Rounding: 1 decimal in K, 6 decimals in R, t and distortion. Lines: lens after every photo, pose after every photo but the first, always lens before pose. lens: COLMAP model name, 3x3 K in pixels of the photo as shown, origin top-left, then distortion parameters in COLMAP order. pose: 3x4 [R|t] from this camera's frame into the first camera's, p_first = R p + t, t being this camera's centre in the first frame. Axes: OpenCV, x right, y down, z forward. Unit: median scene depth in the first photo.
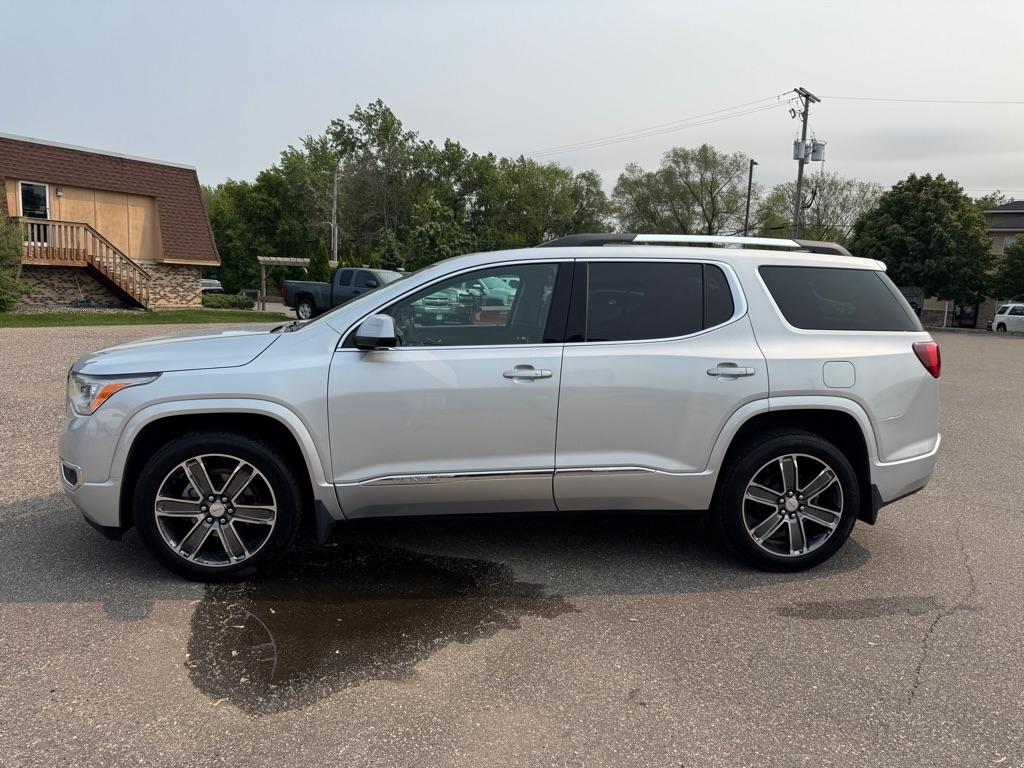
lens RADIAL K [[722.3, 0, 521.2], [0, 722.3, 386.8], [0, 0, 1]] dist [0.018187, -0.006374]
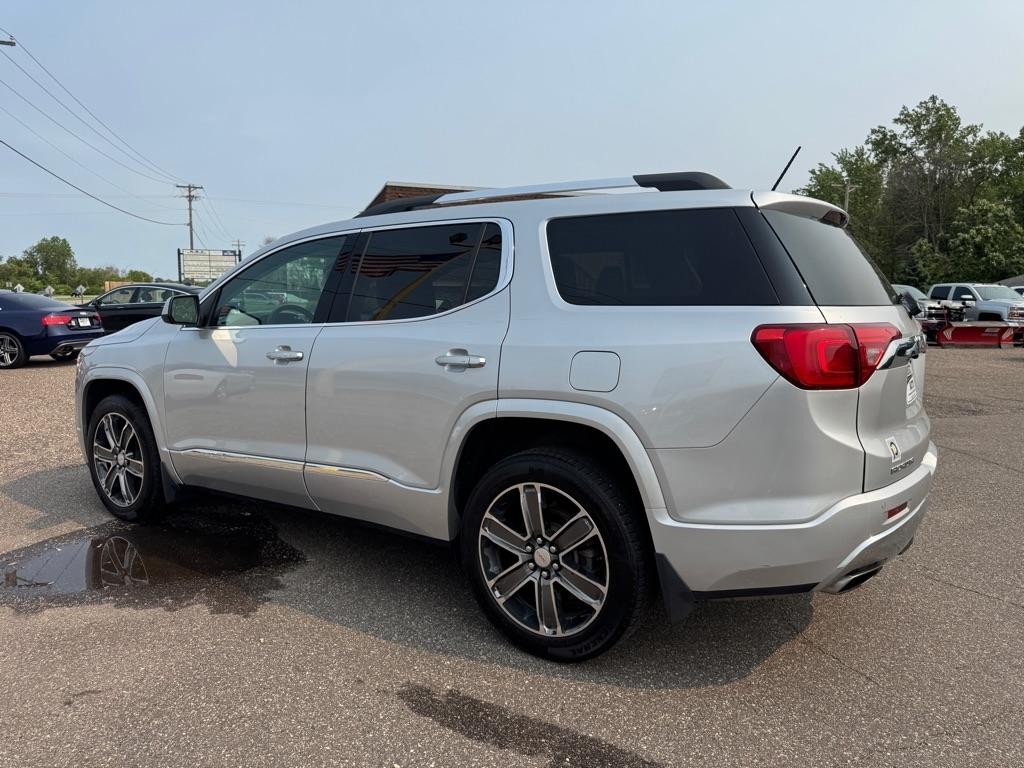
lens RADIAL K [[722.3, 0, 512.0], [0, 722.3, 384.0], [0, 0, 1]] dist [0.094532, -0.133048]
pose [[0.745521, 0.047146, -0.664813, 0.799682], [-0.073406, 0.997235, -0.011598, 0.007990], [0.662427, 0.057448, 0.746920, 0.453758]]
